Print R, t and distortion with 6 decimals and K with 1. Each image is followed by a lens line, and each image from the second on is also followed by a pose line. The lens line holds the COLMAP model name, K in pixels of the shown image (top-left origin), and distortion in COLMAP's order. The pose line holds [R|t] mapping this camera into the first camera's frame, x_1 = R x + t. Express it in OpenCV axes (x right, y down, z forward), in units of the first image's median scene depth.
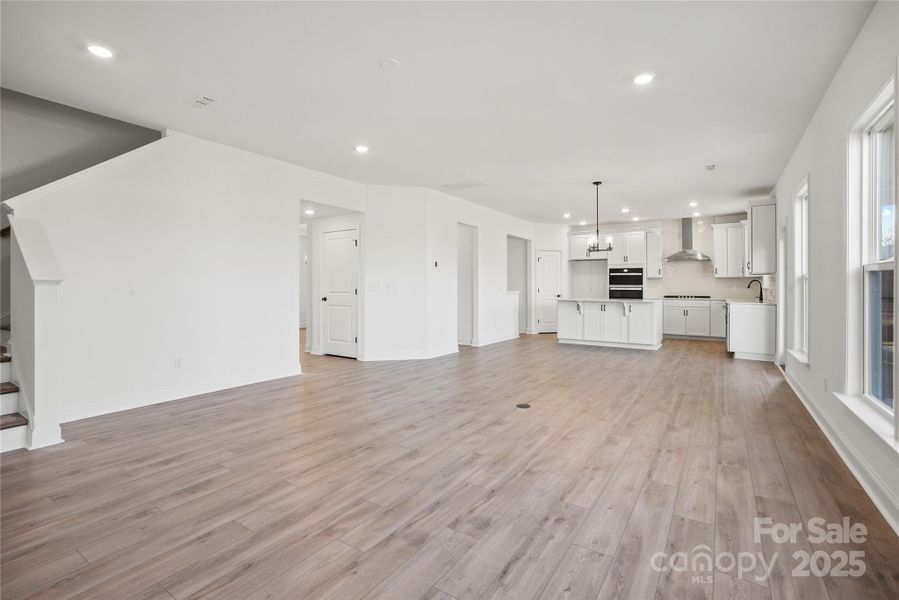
lens RADIAL K [[416.7, 0, 447.3], [0, 416.7, 291.7], [0, 0, 1]] dist [-0.016582, 0.001574]
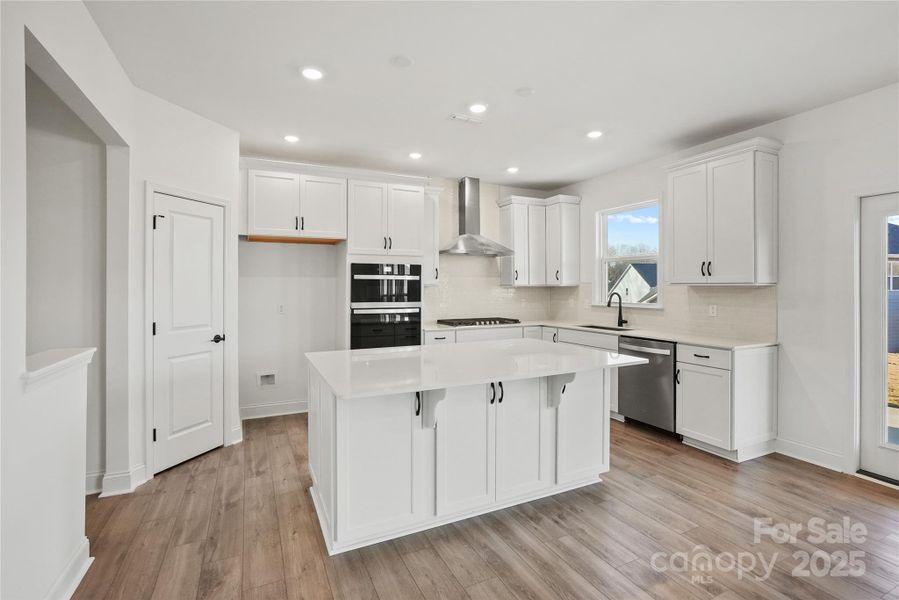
lens RADIAL K [[416.7, 0, 453.0], [0, 416.7, 299.1], [0, 0, 1]] dist [-0.016582, 0.001574]
pose [[0.504500, -0.025734, 0.863028, 0.084566], [0.012964, 0.999669, 0.022230, -0.028642], [-0.863314, -0.000027, 0.504666, 0.728681]]
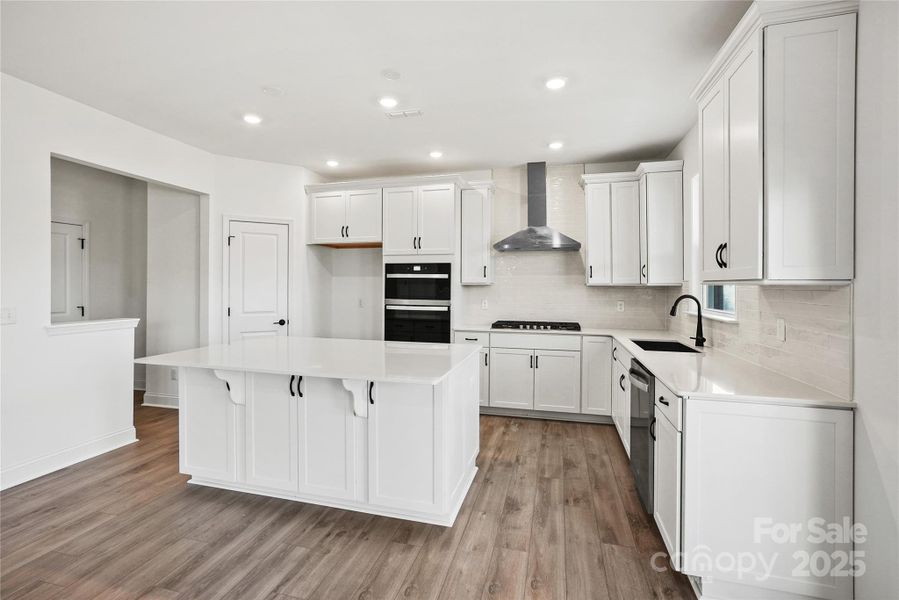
lens RADIAL K [[416.7, 0, 447.9], [0, 416.7, 297.0], [0, 0, 1]] dist [-0.016582, 0.001574]
pose [[0.948207, -0.004325, 0.317624, 0.319268], [-0.000604, 0.999881, 0.015420, -0.026321], [-0.317652, -0.014813, 0.948092, 0.559000]]
